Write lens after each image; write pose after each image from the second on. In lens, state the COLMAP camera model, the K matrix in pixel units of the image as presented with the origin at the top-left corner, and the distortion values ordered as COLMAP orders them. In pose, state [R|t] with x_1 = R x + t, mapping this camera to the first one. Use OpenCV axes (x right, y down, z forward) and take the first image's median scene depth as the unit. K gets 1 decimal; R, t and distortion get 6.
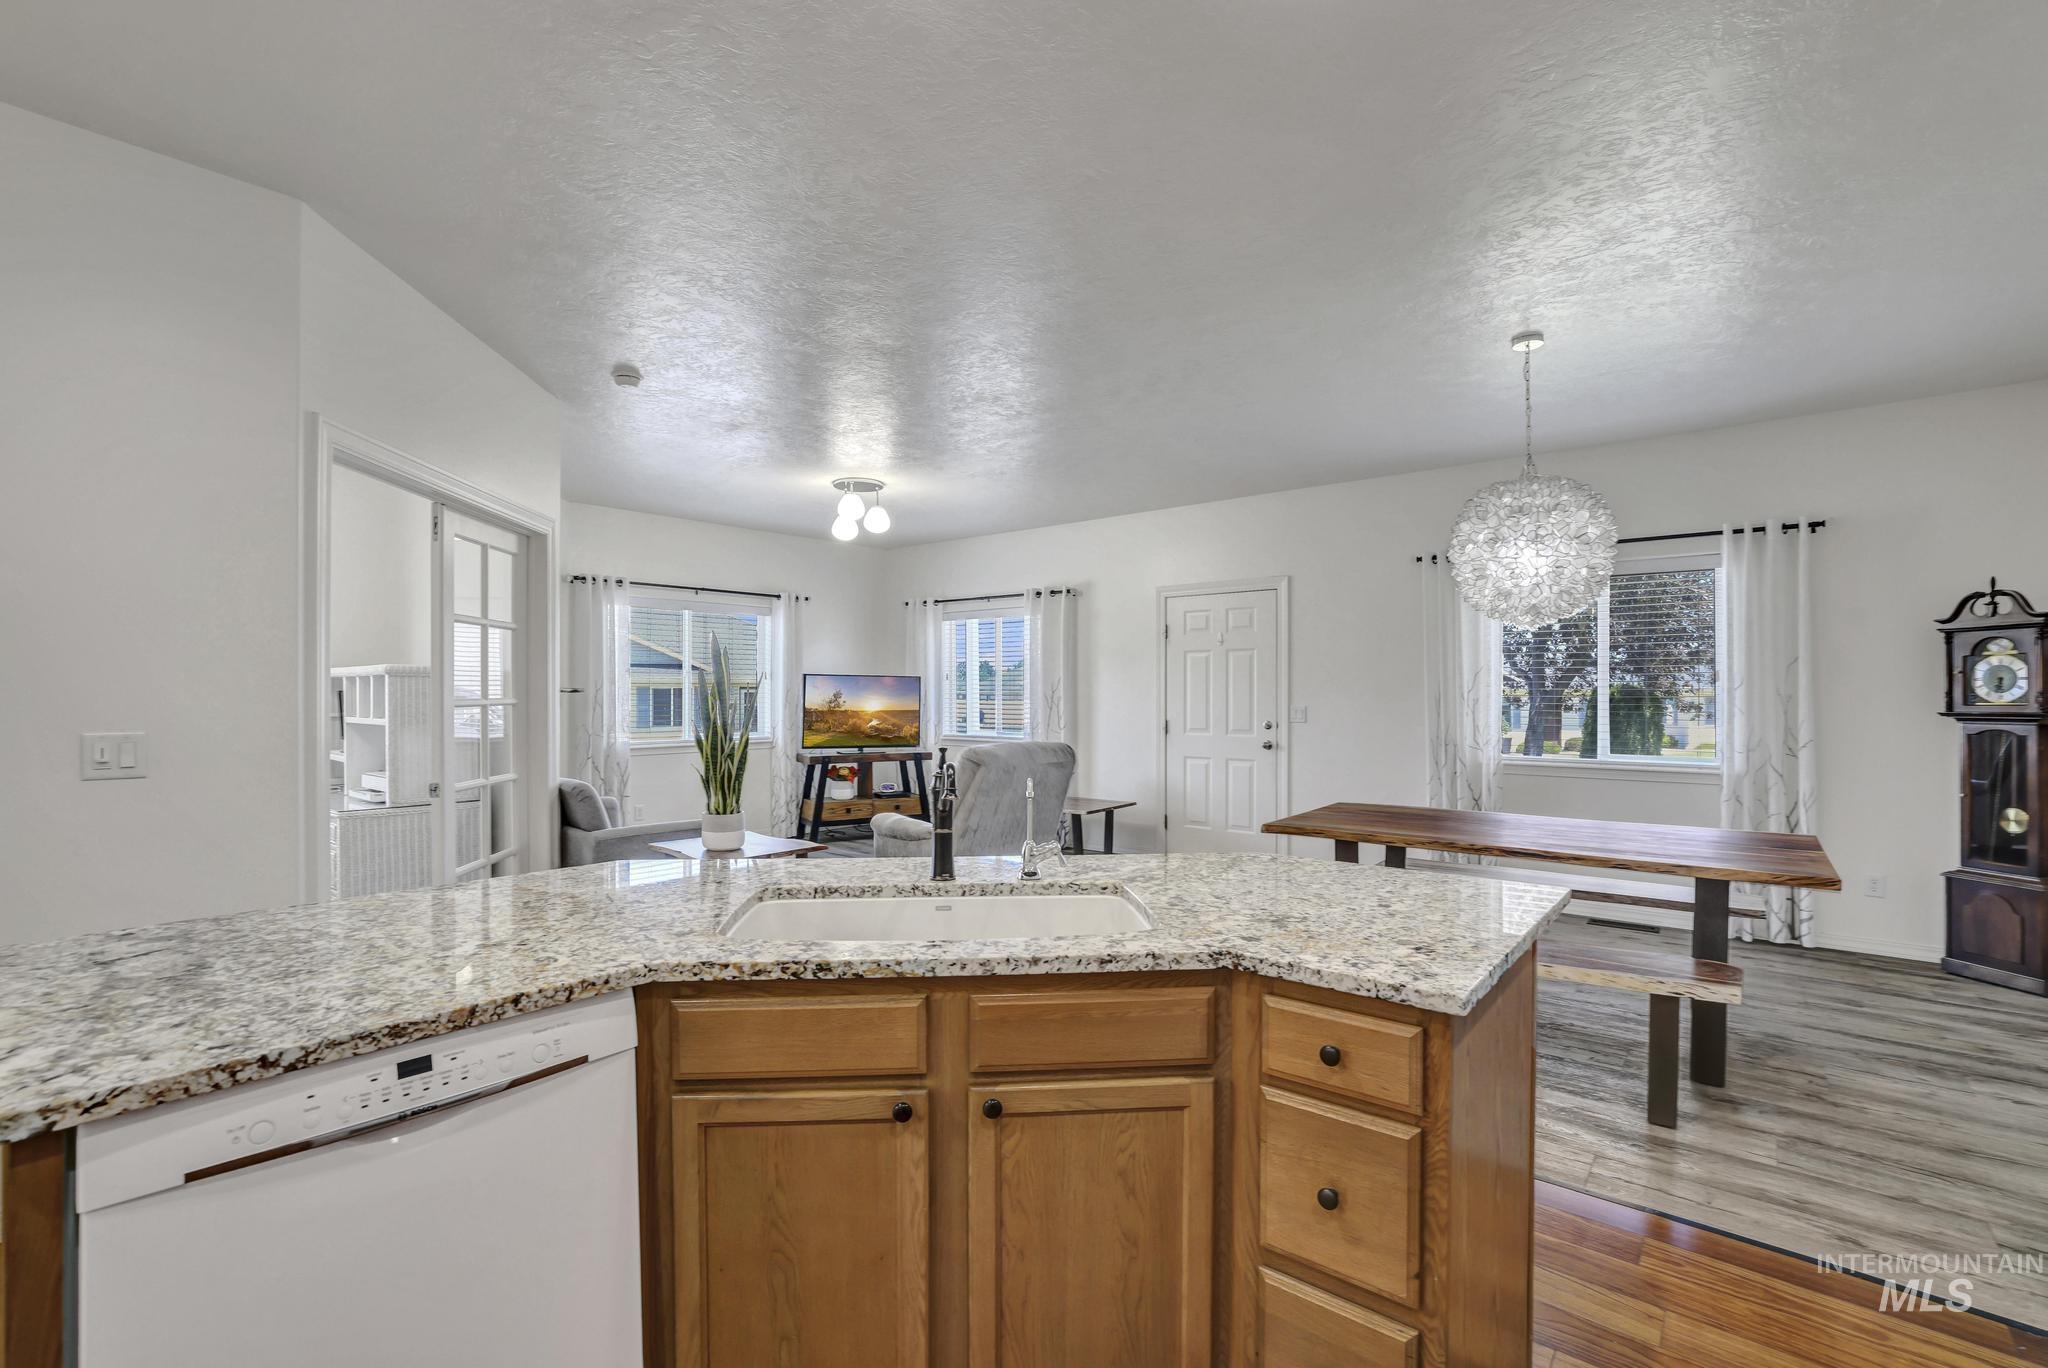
lens RADIAL K [[889.8, 0, 1006.8], [0, 889.8, 701.9], [0, 0, 1]] dist [-0.045936, 0.014762]
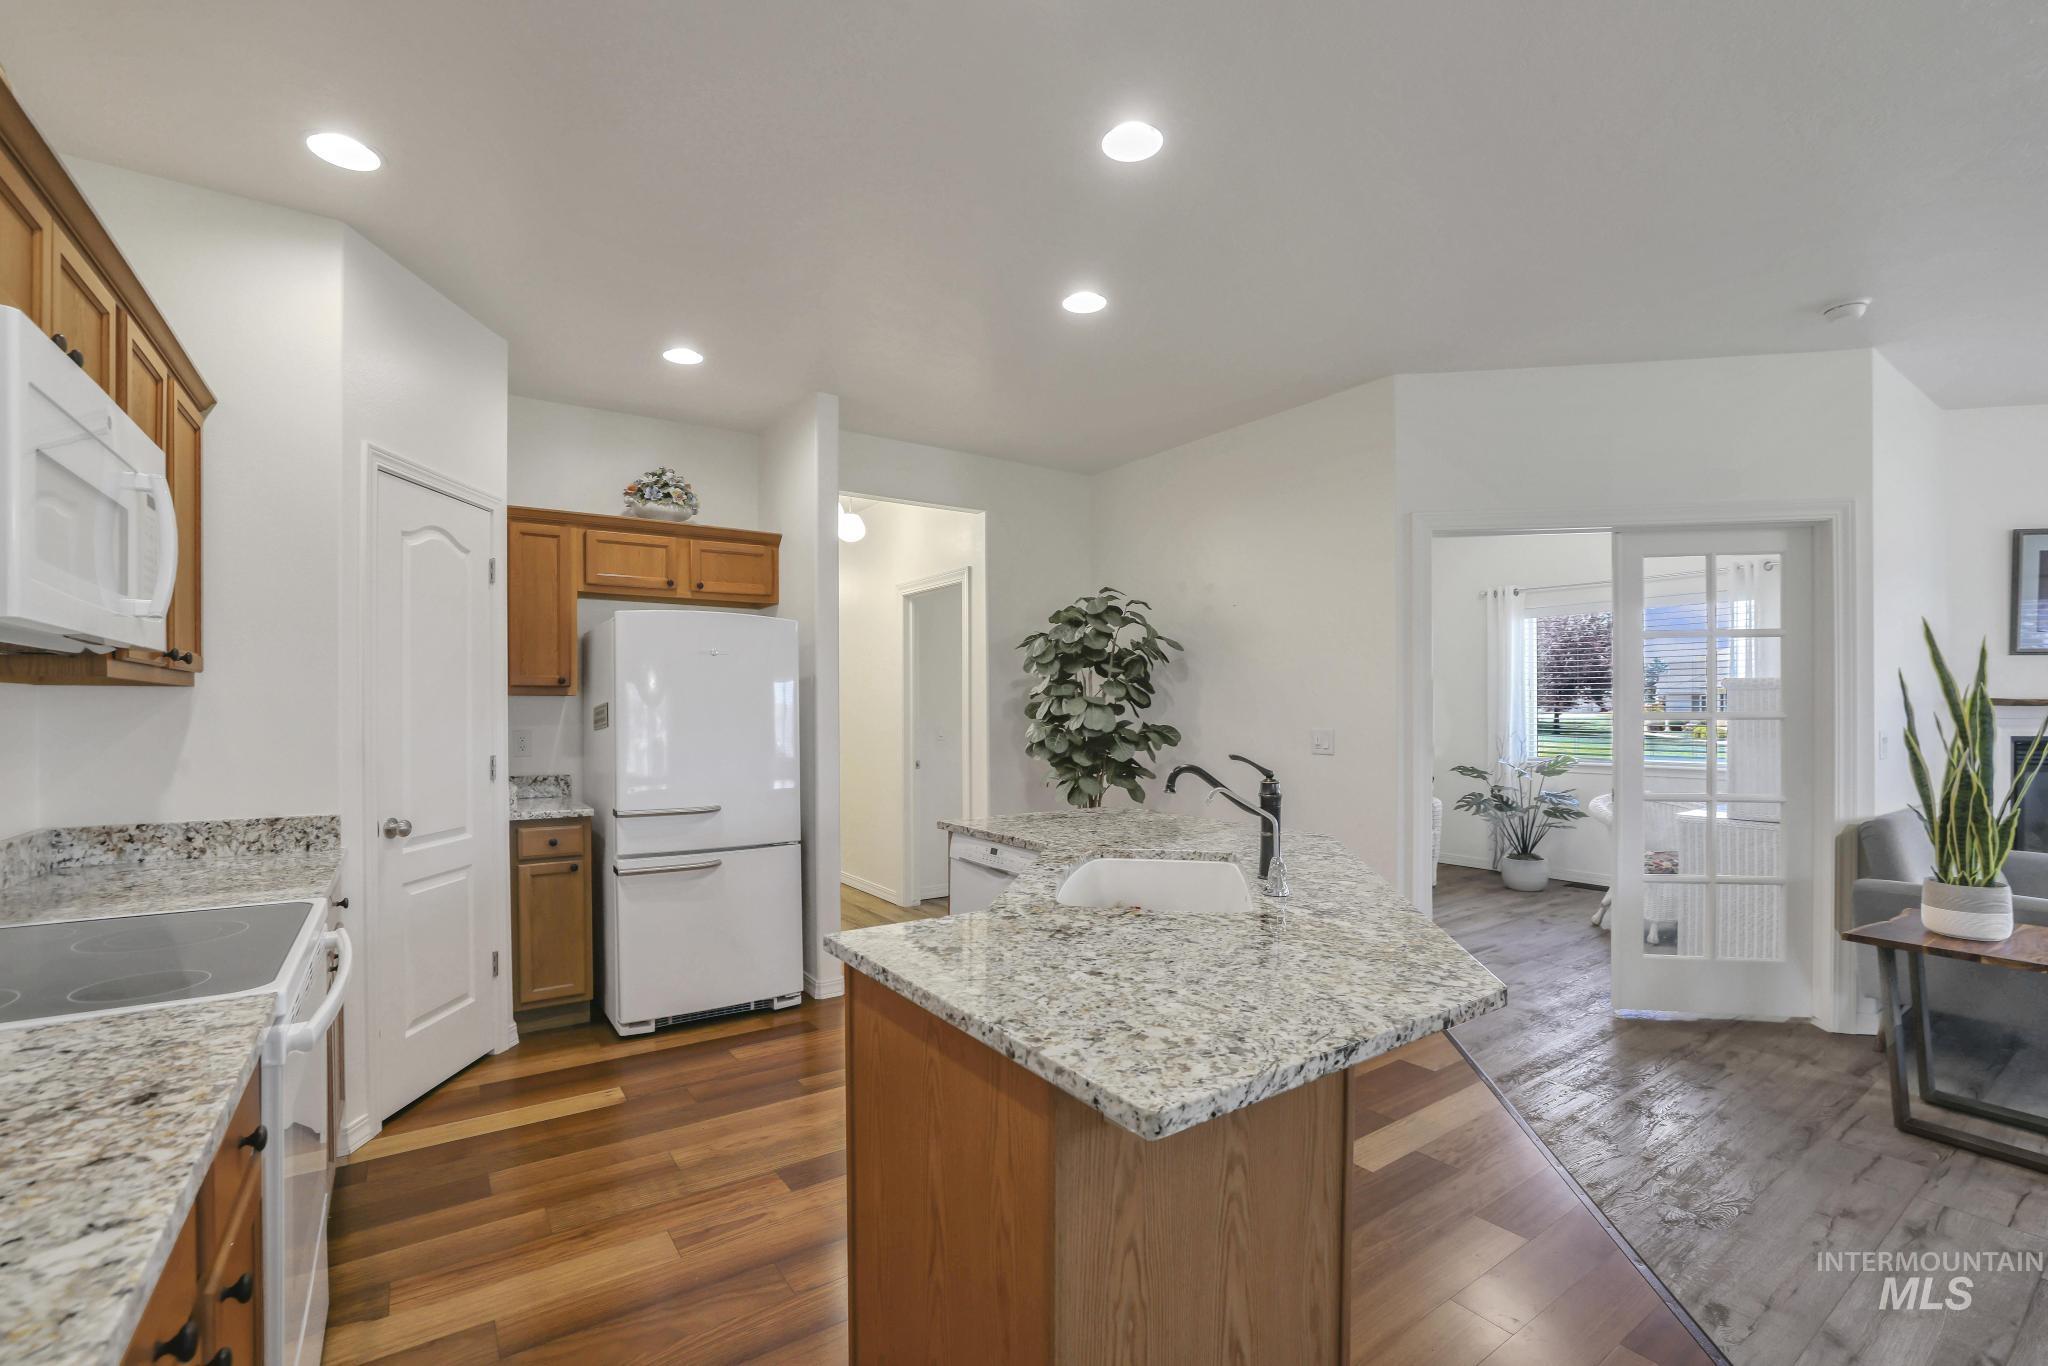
lens RADIAL K [[889.8, 0, 1007.1], [0, 889.8, 718.2], [0, 0, 1]] dist [-0.045936, 0.014762]
pose [[-0.266118, 0.013377, -0.963848, 0.261405], [-0.006140, 0.999860, 0.015572, -0.003465], [0.963921, 0.010062, -0.265998, 0.240877]]
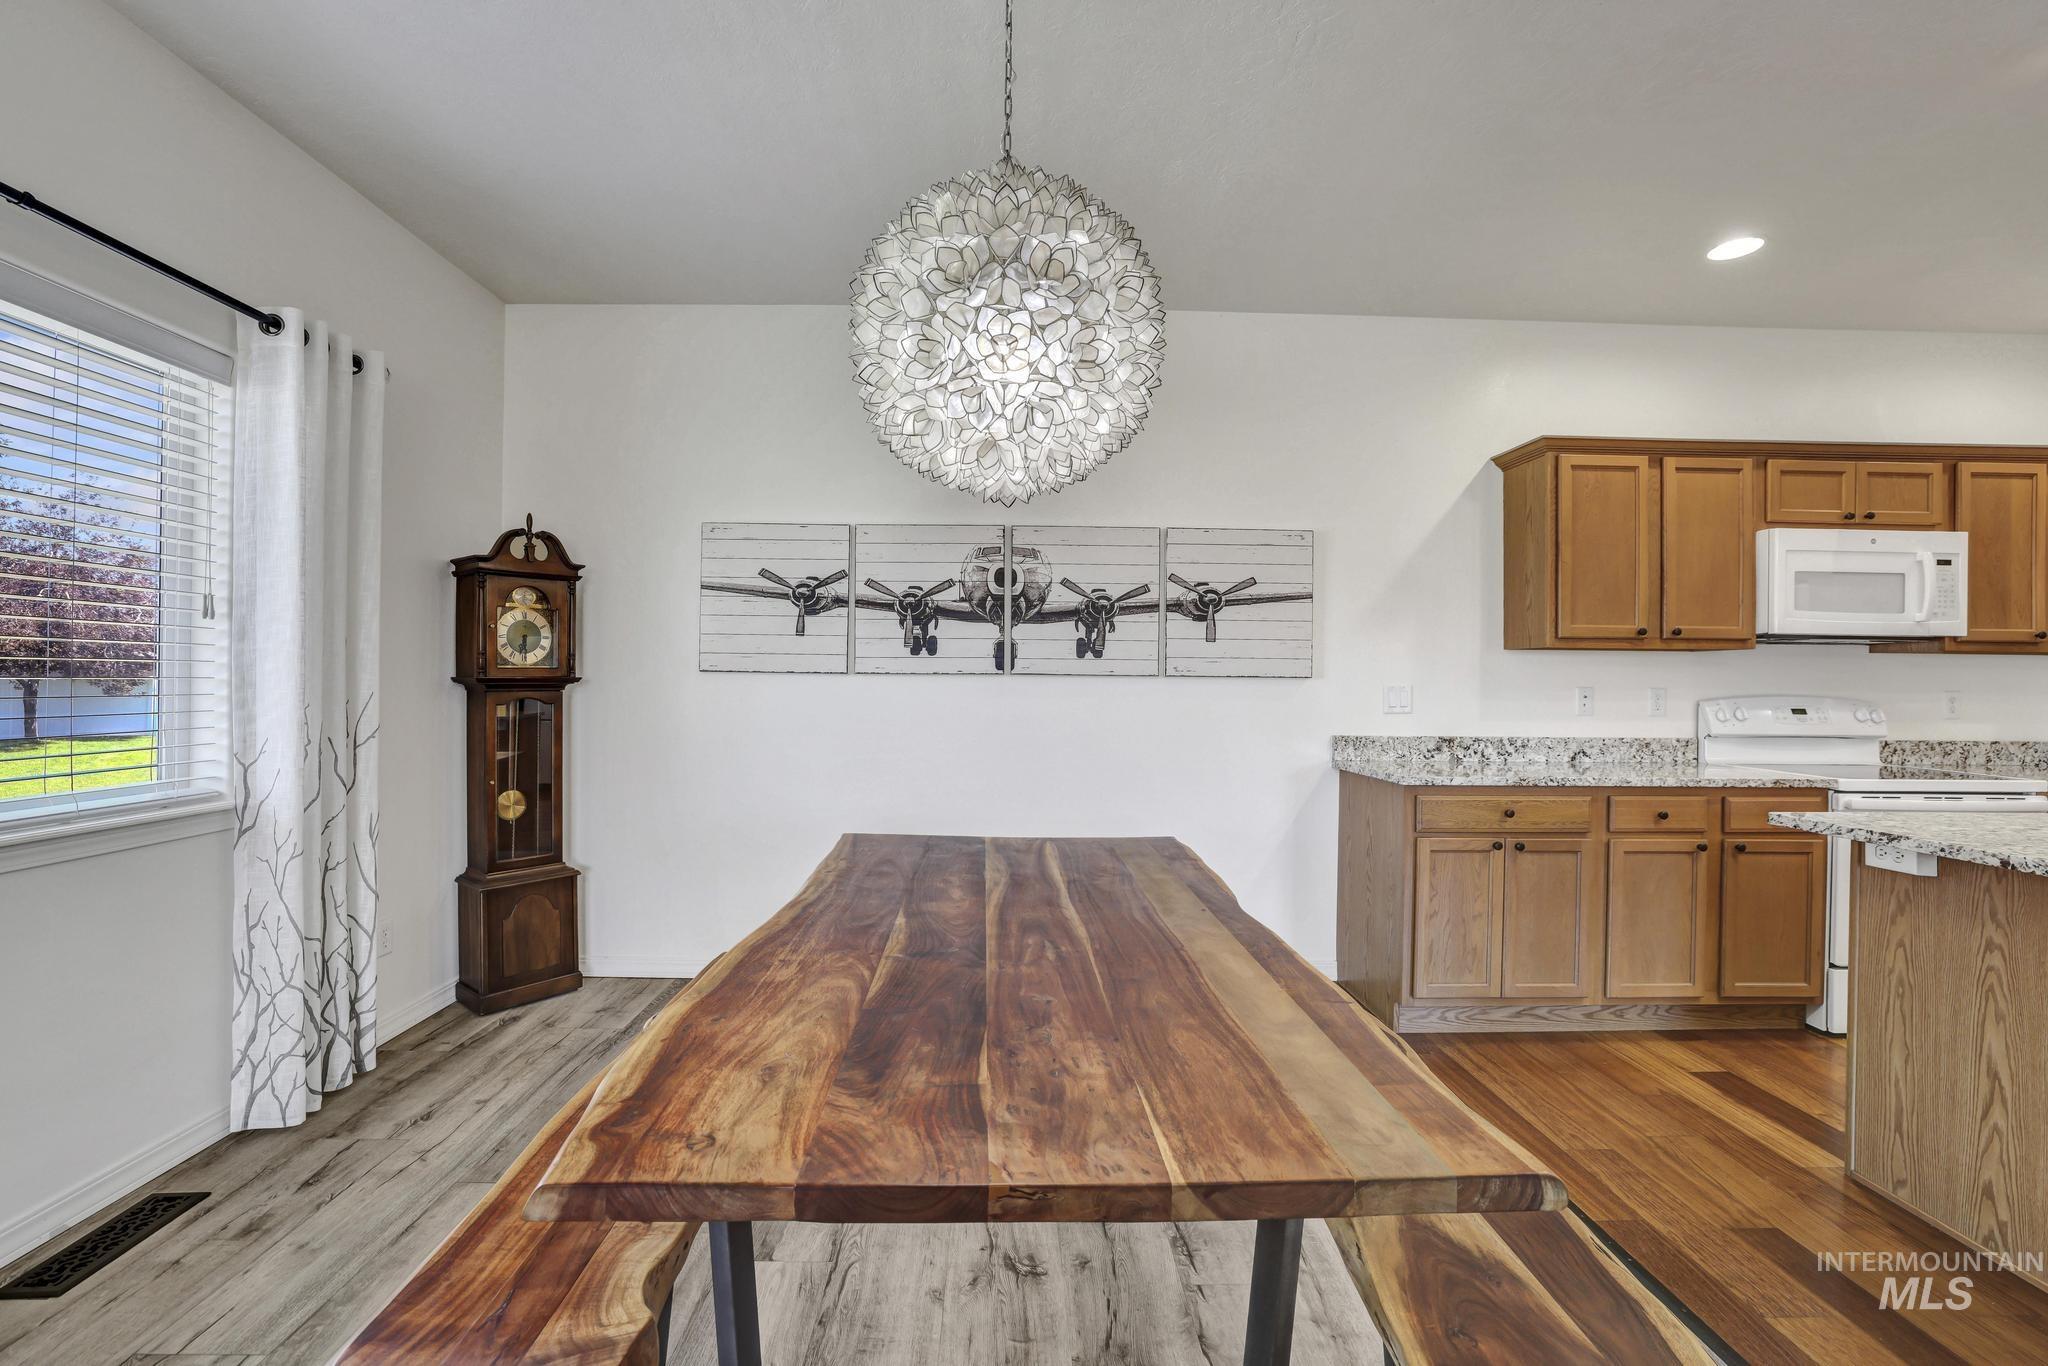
lens RADIAL K [[889.8, 0, 1019.2], [0, 889.8, 678.7], [0, 0, 1]] dist [-0.045936, 0.014762]
pose [[-0.663570, -0.003481, 0.748106, 0.100243], [-0.002776, 0.999994, 0.002191, 0.005240], [-0.748109, -0.000623, -0.663575, 0.594933]]
